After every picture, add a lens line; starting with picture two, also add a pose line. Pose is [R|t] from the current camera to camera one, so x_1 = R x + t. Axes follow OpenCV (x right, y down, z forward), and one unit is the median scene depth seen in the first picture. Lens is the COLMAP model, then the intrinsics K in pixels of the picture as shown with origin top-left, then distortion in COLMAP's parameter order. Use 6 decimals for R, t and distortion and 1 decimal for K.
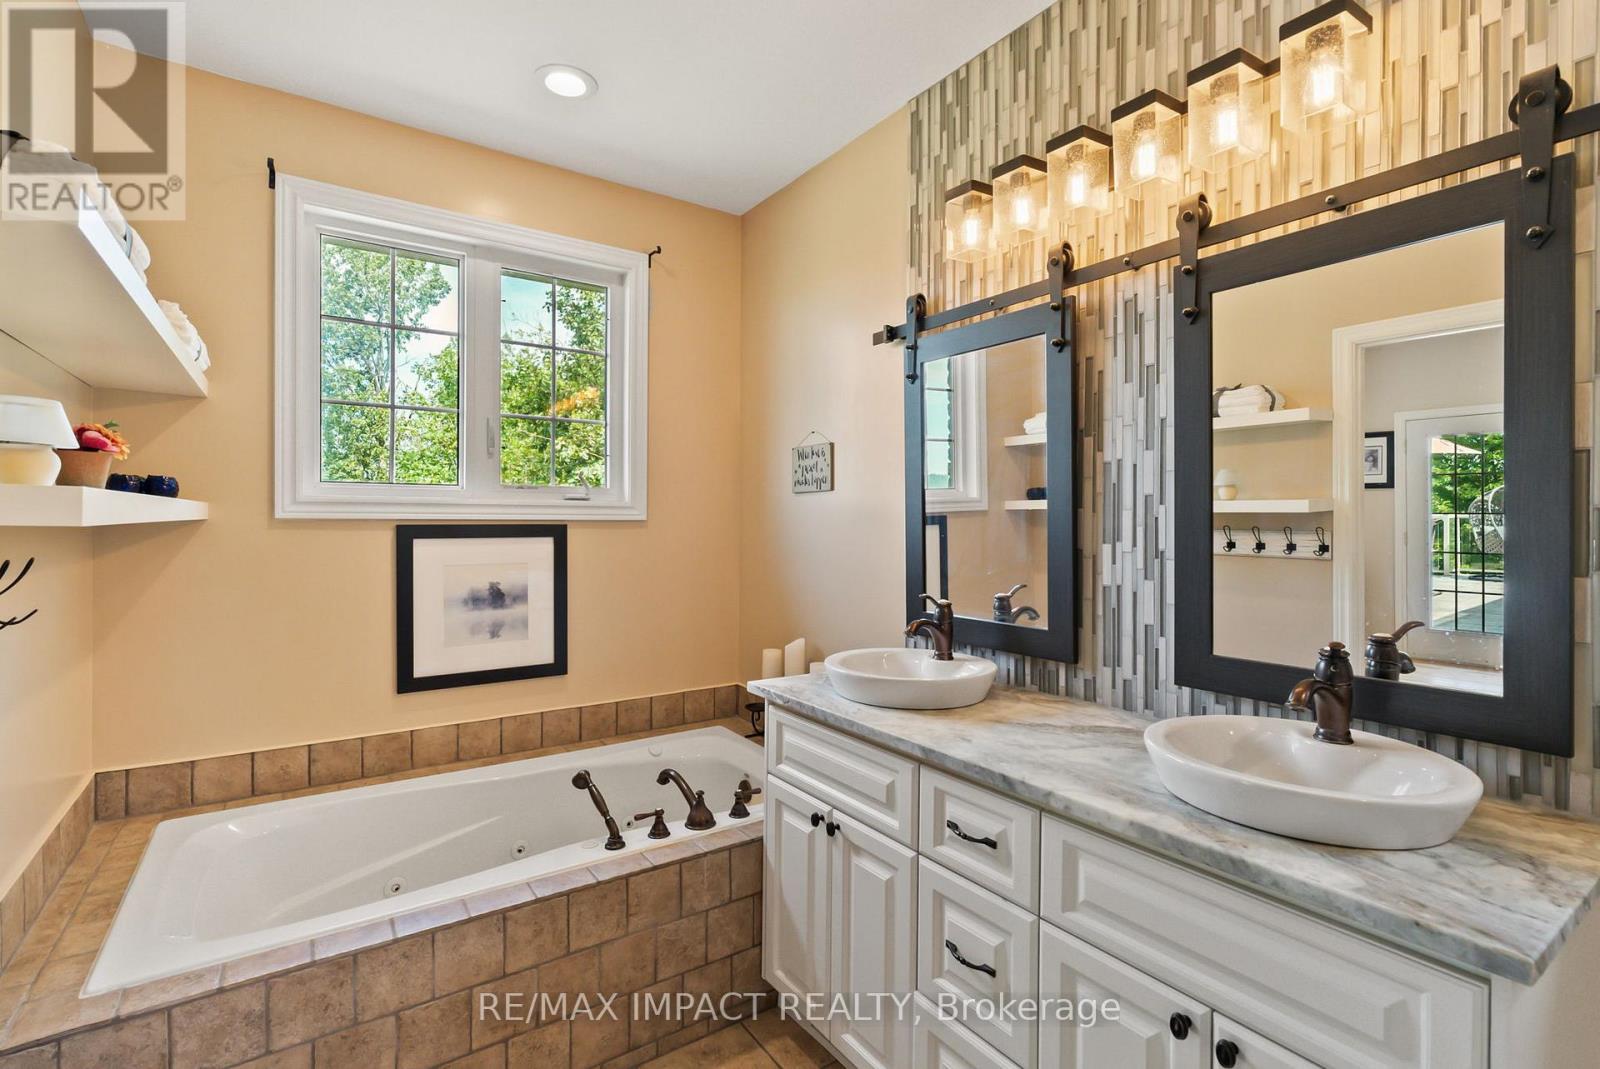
lens RADIAL K [[737.3, 0, 803.8], [0, 737.3, 524.2], [0, 0, 1]] dist [-0.004384, 0.002166]
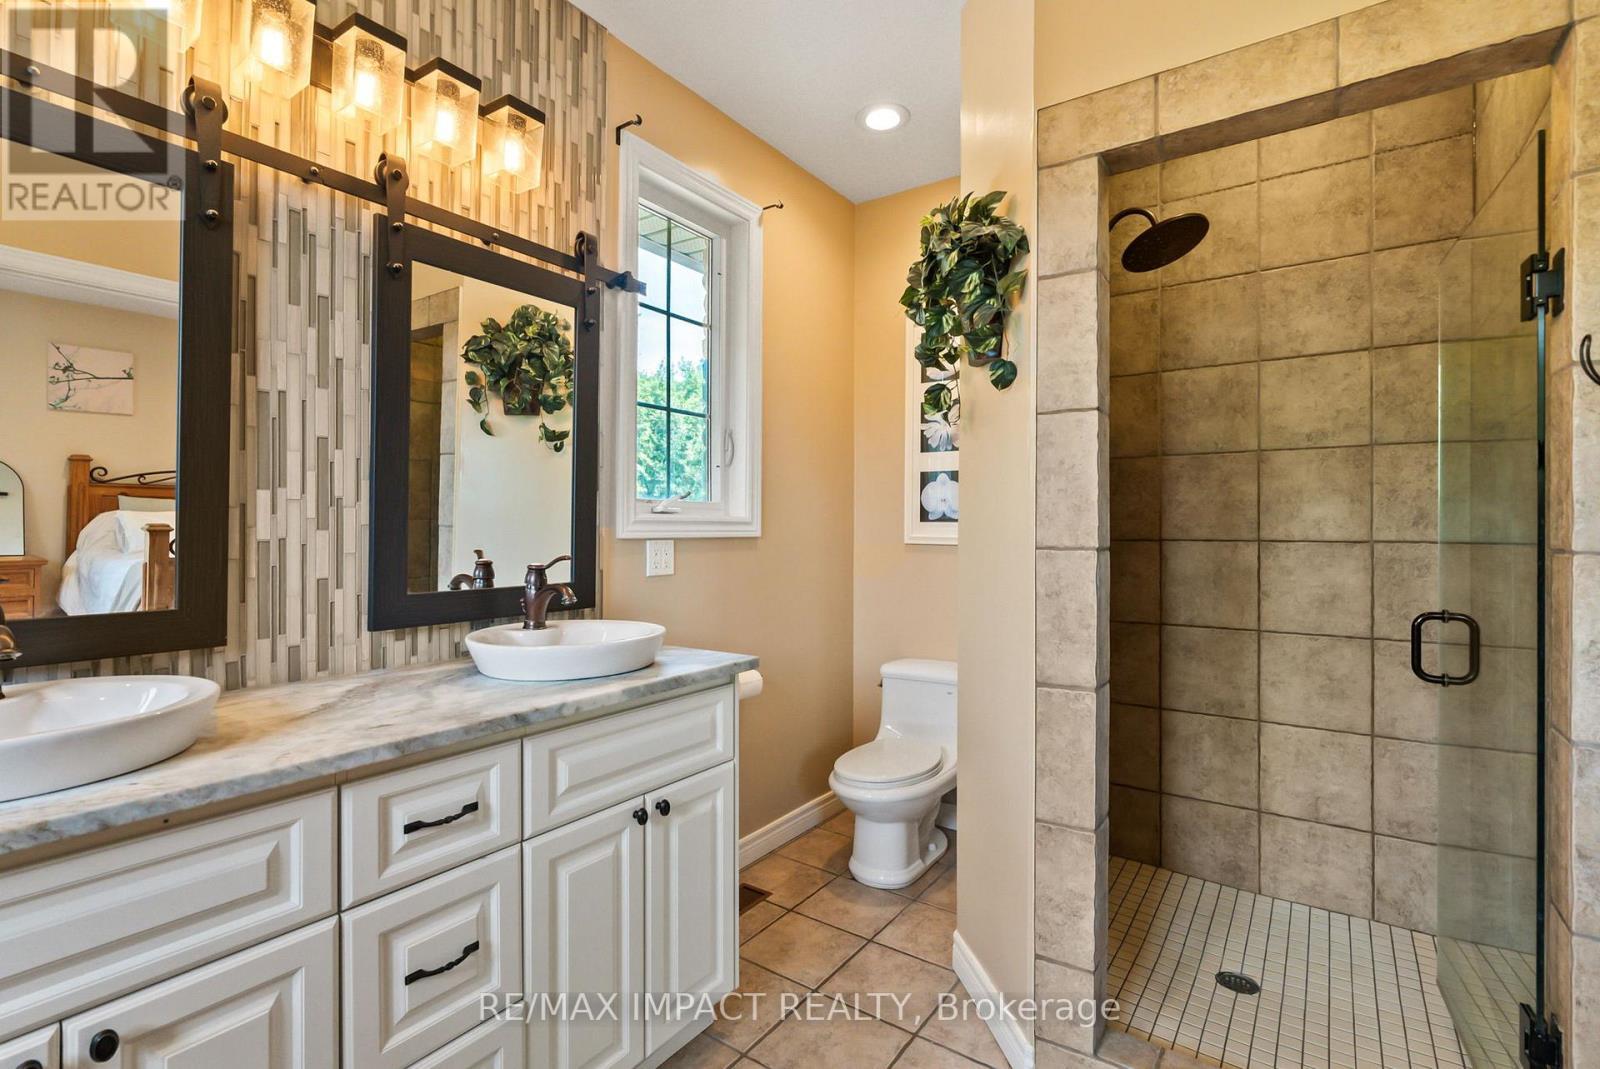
lens RADIAL K [[737.3, 0, 800.2], [0, 737.3, 525.9], [0, 0, 1]] dist [-0.004384, 0.002166]
pose [[-0.339246, -0.005924, 0.940679, -0.607262], [-0.003578, 0.999981, 0.005007, 0.065312], [-0.940691, -0.001667, -0.339261, 0.764115]]
